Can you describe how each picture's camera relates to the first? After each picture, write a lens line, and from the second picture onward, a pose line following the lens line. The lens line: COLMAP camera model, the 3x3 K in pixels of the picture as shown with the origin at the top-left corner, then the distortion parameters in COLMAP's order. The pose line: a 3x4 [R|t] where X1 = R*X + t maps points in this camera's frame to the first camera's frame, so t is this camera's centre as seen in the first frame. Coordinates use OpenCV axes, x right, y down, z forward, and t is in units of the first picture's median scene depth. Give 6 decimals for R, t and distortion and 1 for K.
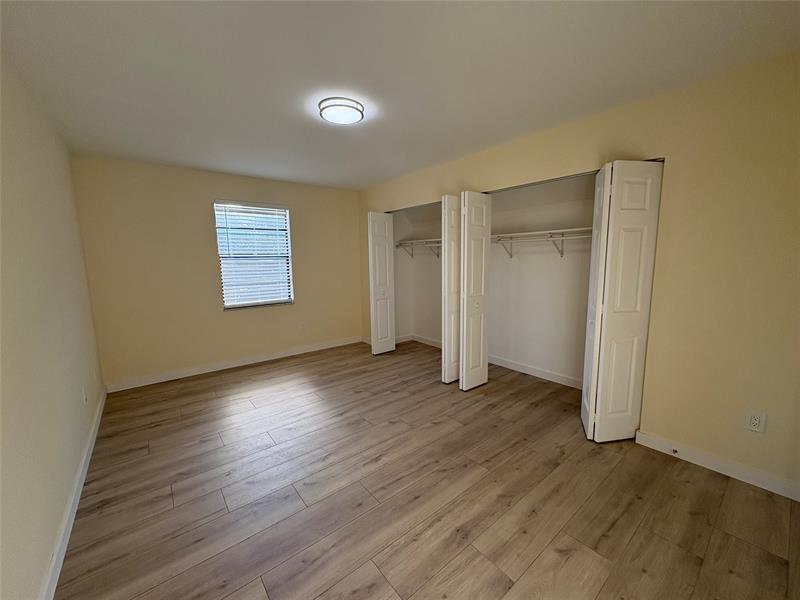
lens RADIAL K [[316.7, 0, 403.7], [0, 316.7, 300.5], [0, 0, 1]] dist [0.000464, 0.000246]
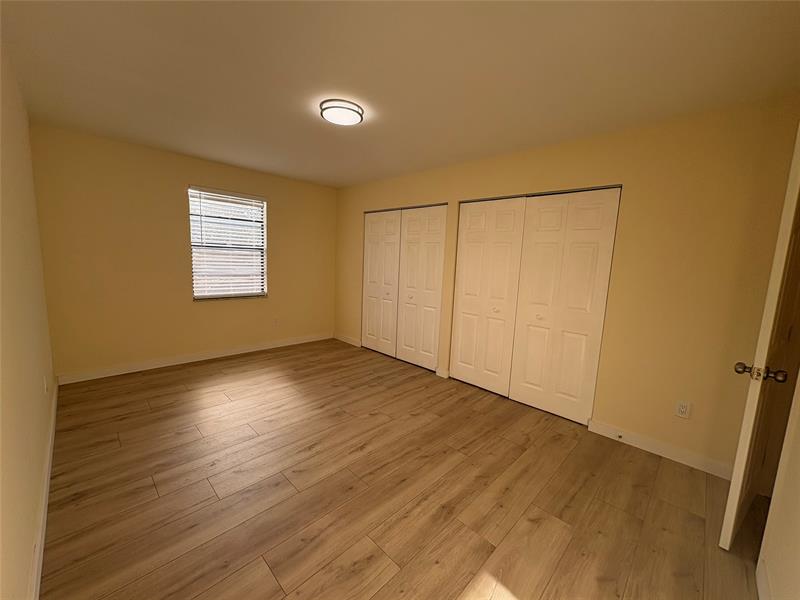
lens RADIAL K [[318.9, 0, 399.8], [0, 318.9, 299.7], [0, 0, 1]] dist [0.000505, 0.000057]
pose [[0.991385, 0.041267, 0.124311, -0.123068], [-0.040659, 0.999145, -0.007424, 0.016866], [-0.124511, 0.002306, 0.992216, -0.069362]]
